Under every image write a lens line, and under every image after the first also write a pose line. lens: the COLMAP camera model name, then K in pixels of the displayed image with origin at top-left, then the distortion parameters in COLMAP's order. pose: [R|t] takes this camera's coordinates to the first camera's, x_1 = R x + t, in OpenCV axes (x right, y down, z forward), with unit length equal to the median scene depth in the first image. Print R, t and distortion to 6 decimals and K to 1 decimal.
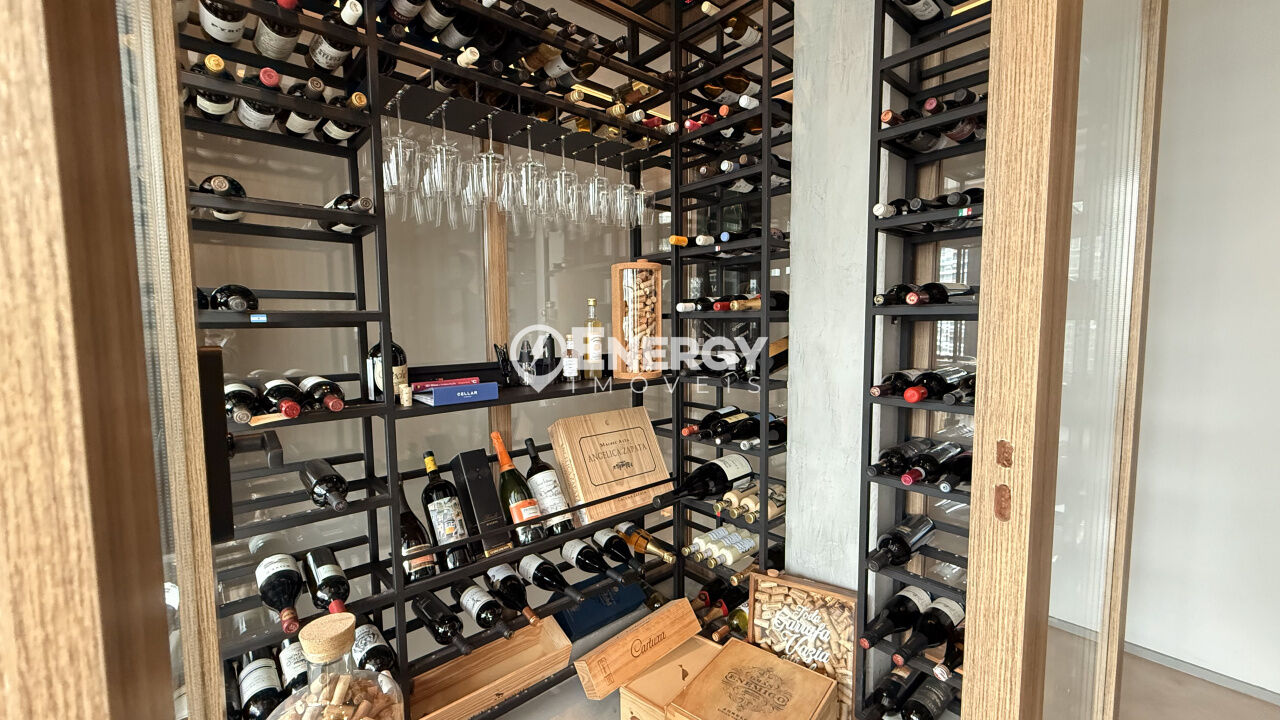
lens RADIAL K [[507.9, 0, 644.1], [0, 507.9, 361.7], [0, 0, 1]] dist [-0.000147, 0.000088]
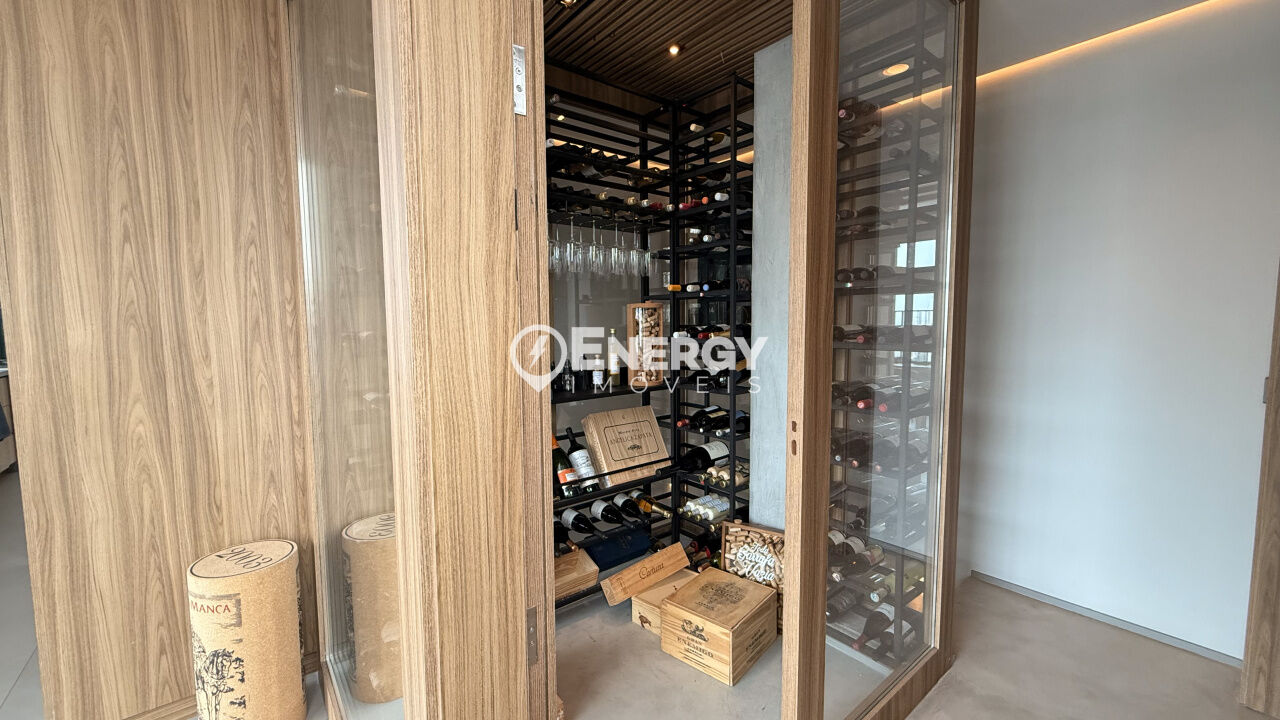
lens RADIAL K [[507.9, 0, 637.0], [0, 507.9, 363.1], [0, 0, 1]] dist [-0.000147, 0.000088]
pose [[0.998945, 0.002719, -0.045848, 0.029693], [-0.002635, 0.999995, 0.001907, -0.032923], [0.045853, -0.001785, 0.998947, -0.418975]]
